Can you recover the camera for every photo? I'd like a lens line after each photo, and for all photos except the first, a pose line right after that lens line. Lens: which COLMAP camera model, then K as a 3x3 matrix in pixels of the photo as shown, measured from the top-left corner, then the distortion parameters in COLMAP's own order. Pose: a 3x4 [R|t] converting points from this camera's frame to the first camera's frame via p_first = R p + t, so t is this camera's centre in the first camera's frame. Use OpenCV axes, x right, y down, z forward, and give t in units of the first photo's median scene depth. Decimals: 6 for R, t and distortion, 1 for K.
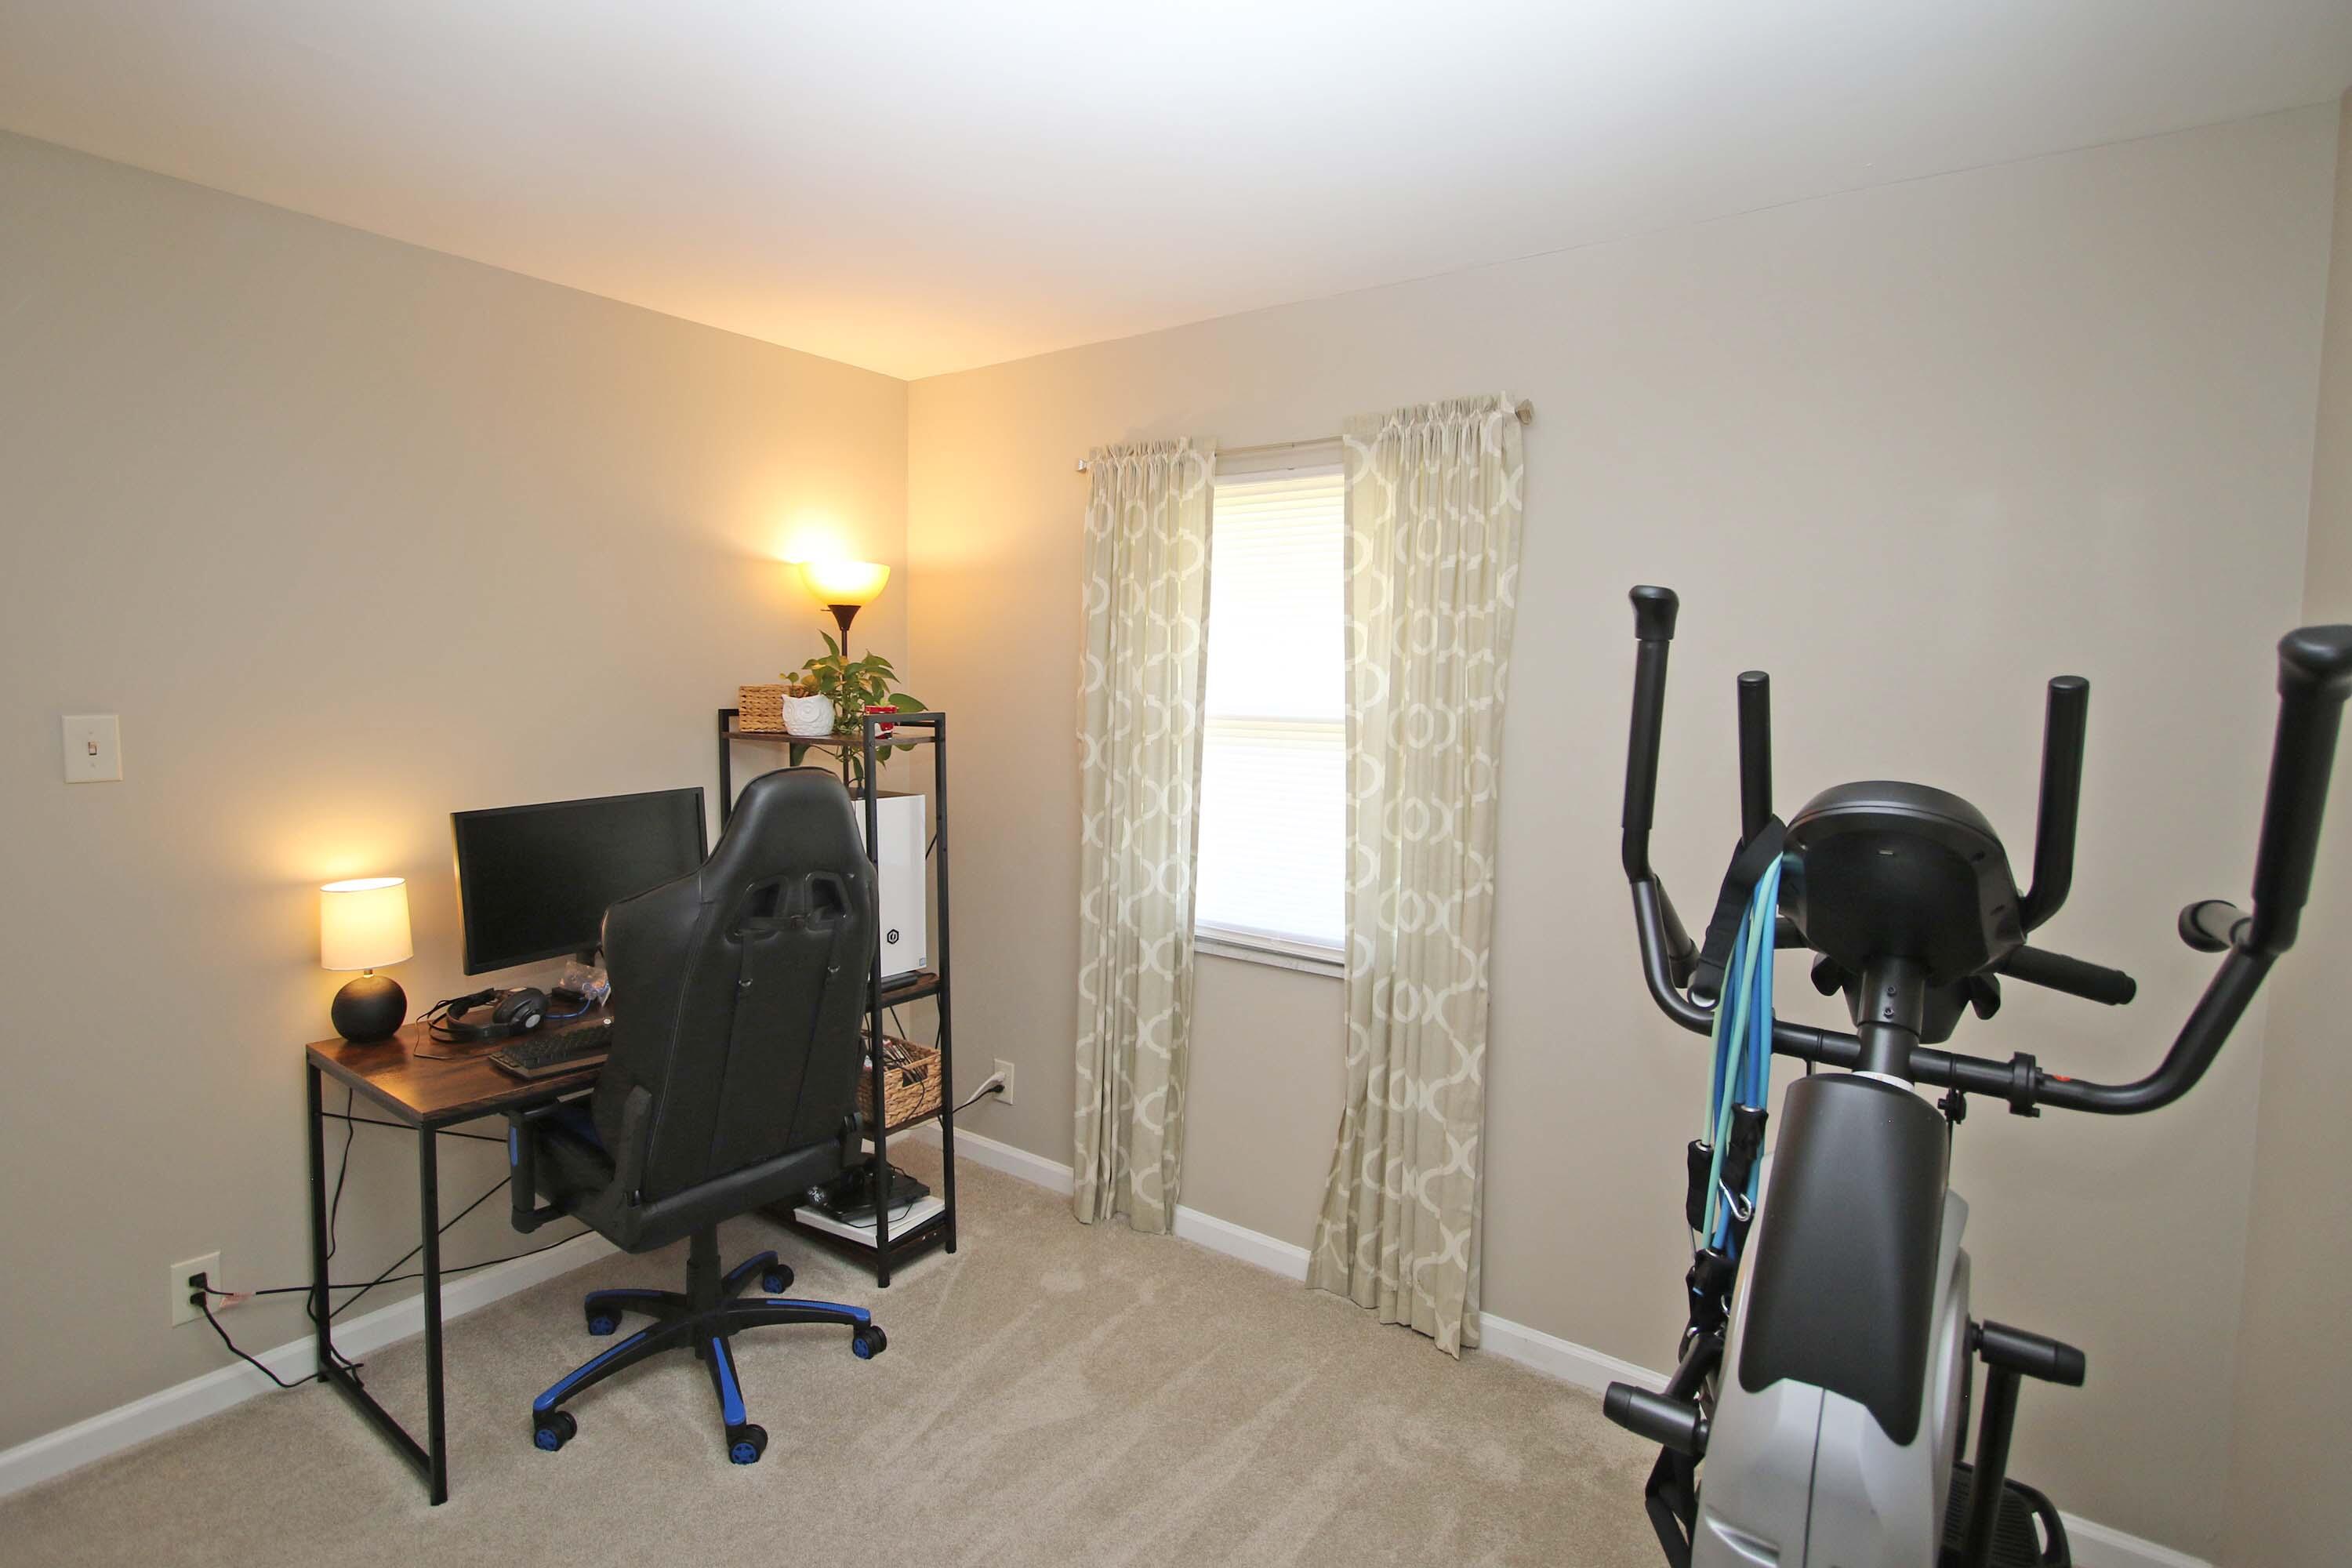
lens RADIAL K [[1140.6, 0, 1177.0], [0, 1140.6, 743.0], [0, 0, 1]] dist [-0.001478, -0.000041]
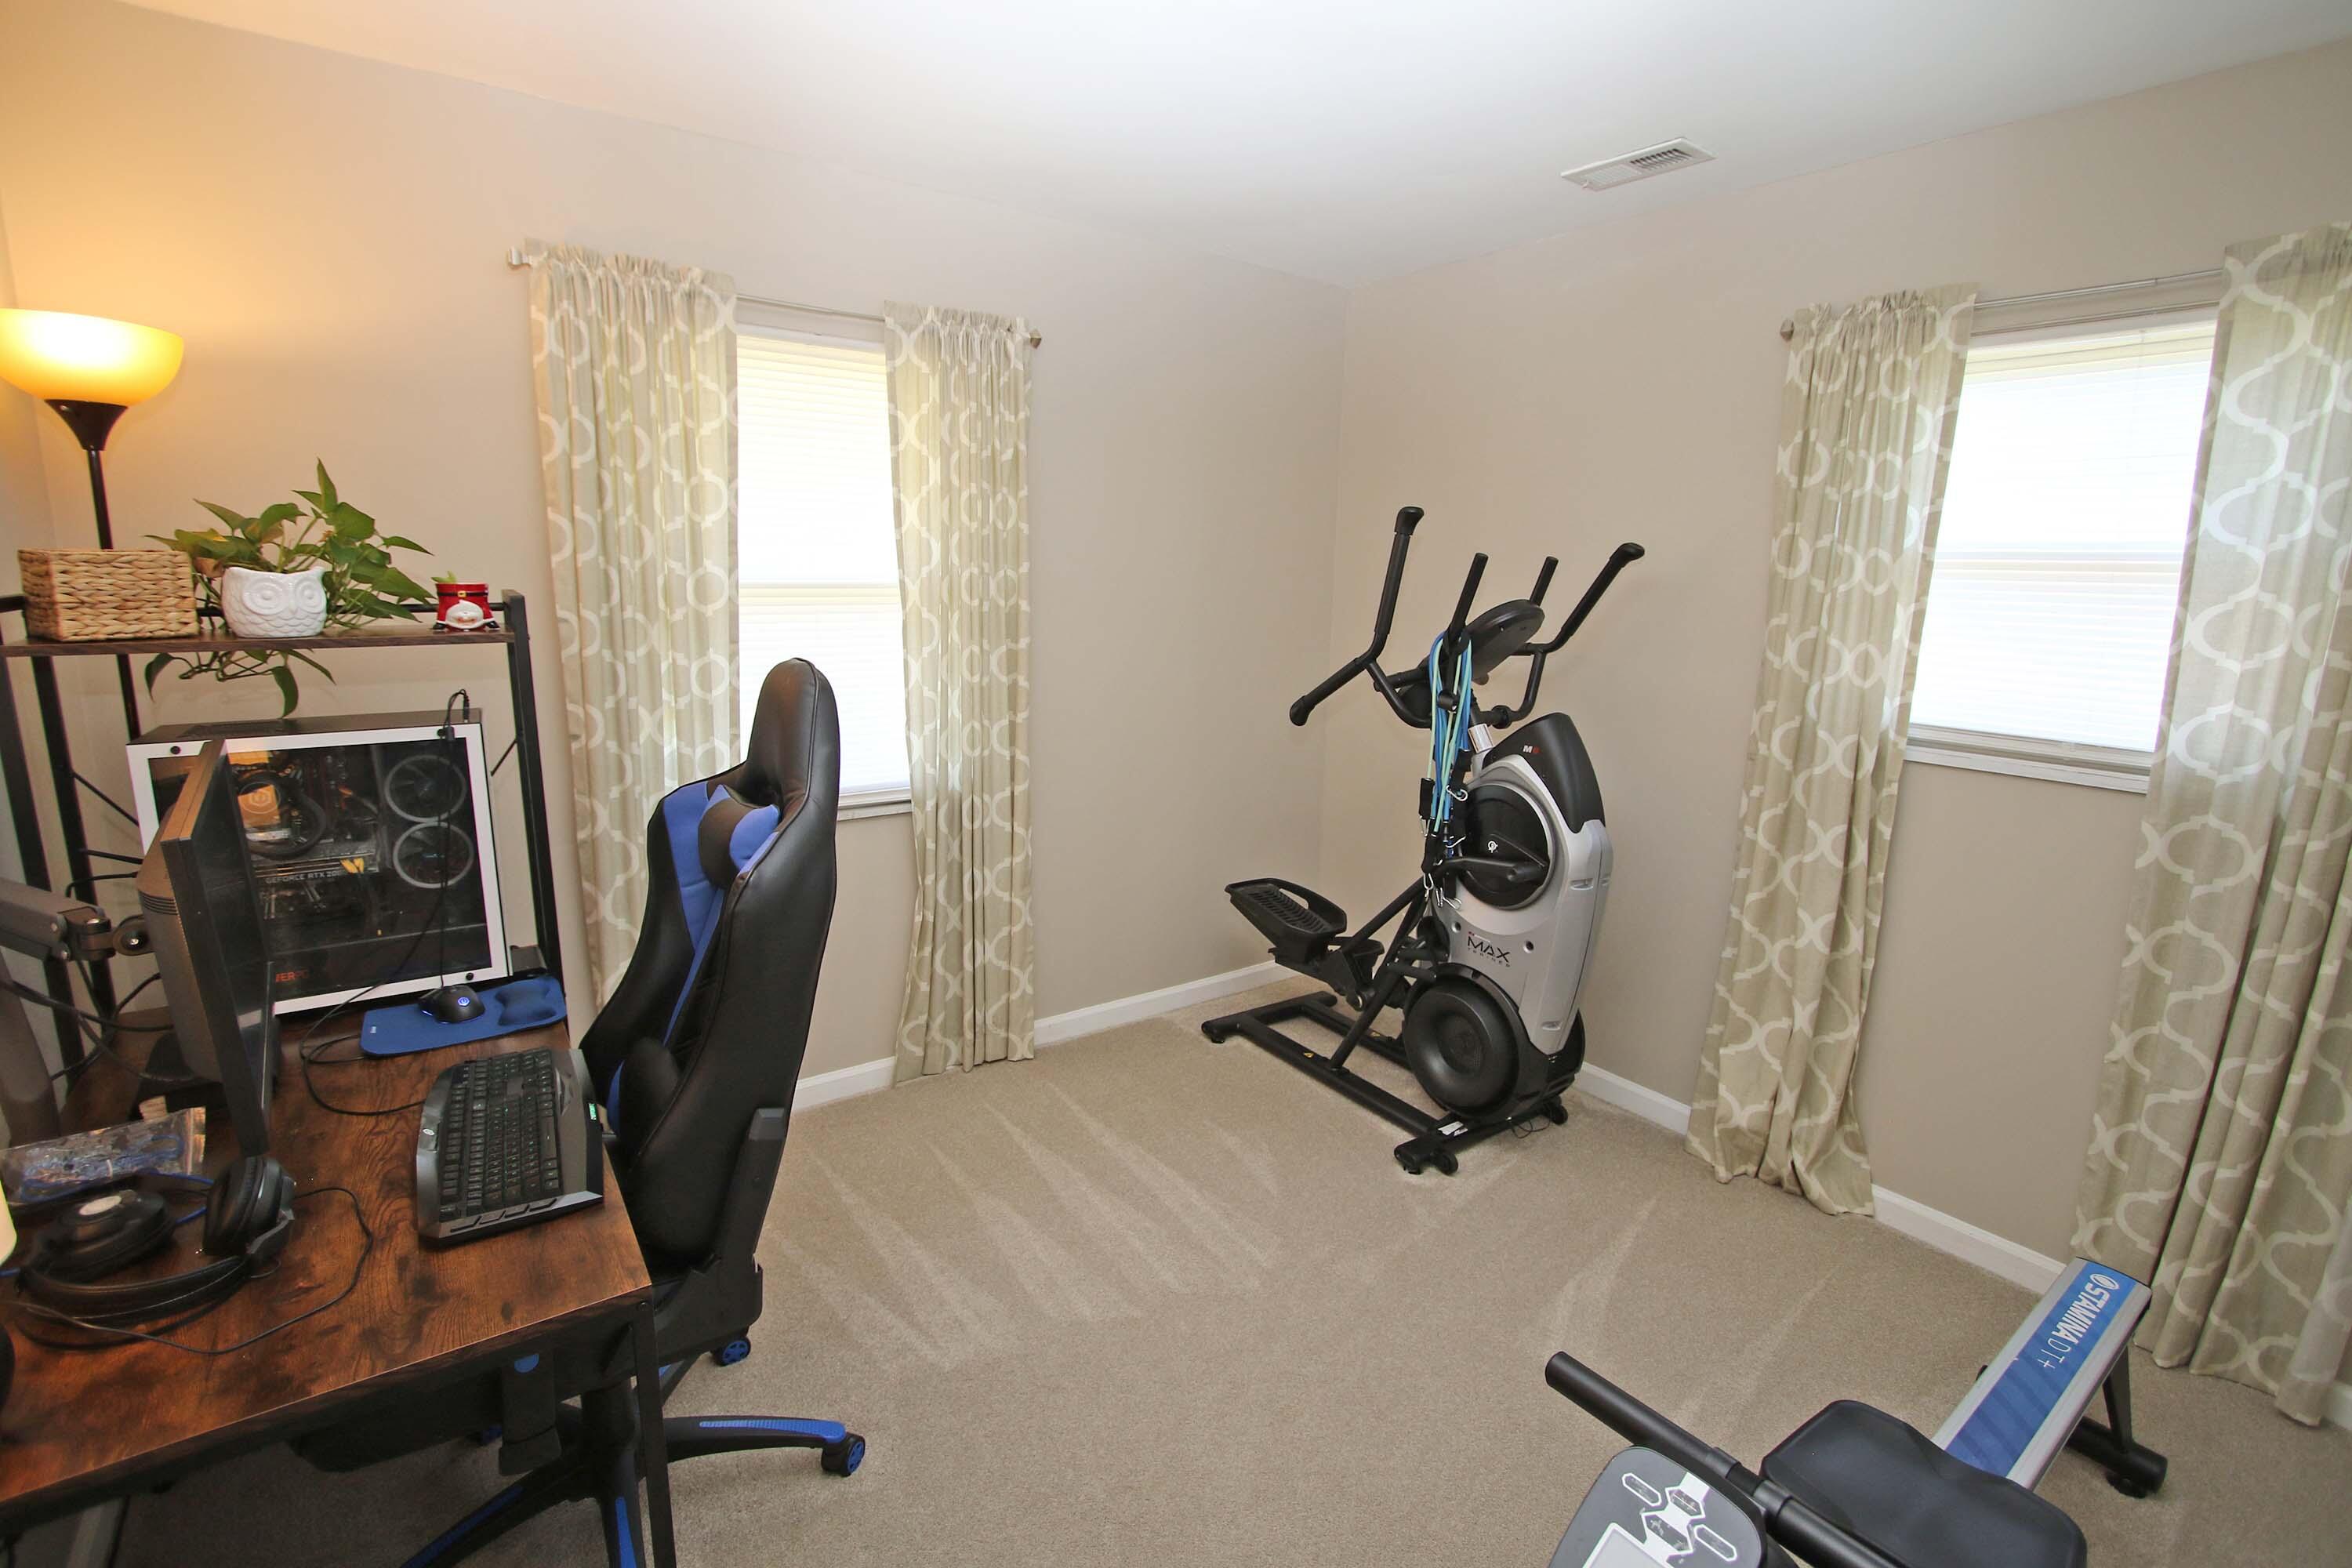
lens RADIAL K [[1101.6, 0, 1166.7], [0, 1101.6, 746.8], [0, 0, 1]] dist [-0.006361, -0.000047]
pose [[0.301924, -0.165897, 0.938787, -0.810286], [0.039079, 0.986069, 0.161684, -0.027111], [-0.952531, -0.012129, 0.304201, 0.422752]]
